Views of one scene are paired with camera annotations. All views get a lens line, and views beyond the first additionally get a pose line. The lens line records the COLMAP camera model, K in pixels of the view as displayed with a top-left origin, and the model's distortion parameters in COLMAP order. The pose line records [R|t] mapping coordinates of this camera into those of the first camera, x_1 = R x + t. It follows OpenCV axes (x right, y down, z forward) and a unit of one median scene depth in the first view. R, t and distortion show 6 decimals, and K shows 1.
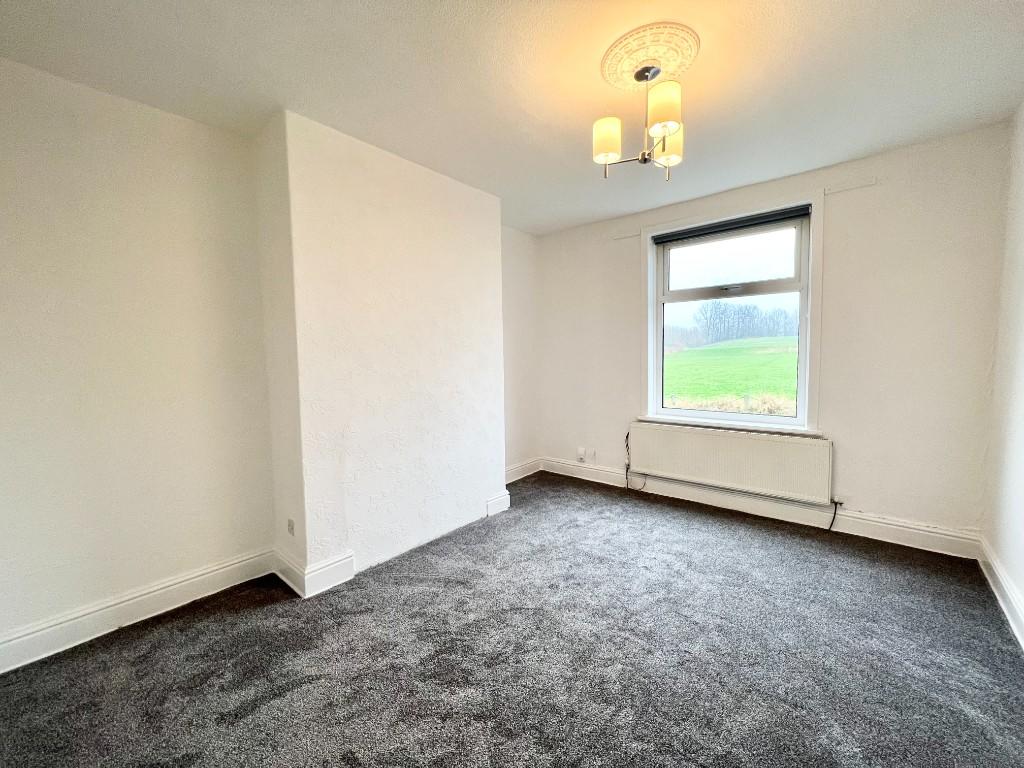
lens RADIAL K [[410.6, 0, 512.4], [0, 410.6, 383.0], [0, 0, 1]] dist [-0.004530, -0.000028]
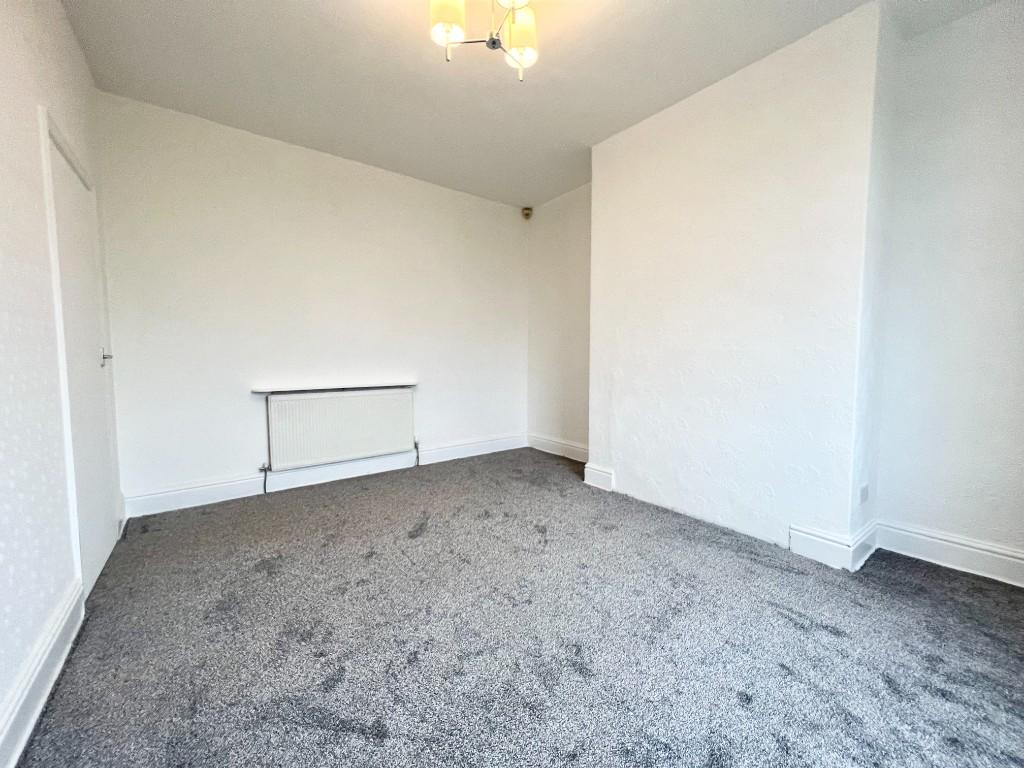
lens RADIAL K [[410.6, 0, 512.9], [0, 410.6, 383.4], [0, 0, 1]] dist [-0.004530, -0.000028]
pose [[-0.227233, 0.083137, -0.970285, 0.775848], [-0.053547, 0.993775, 0.097690, 0.023016], [0.972367, 0.074155, -0.221366, 0.824891]]
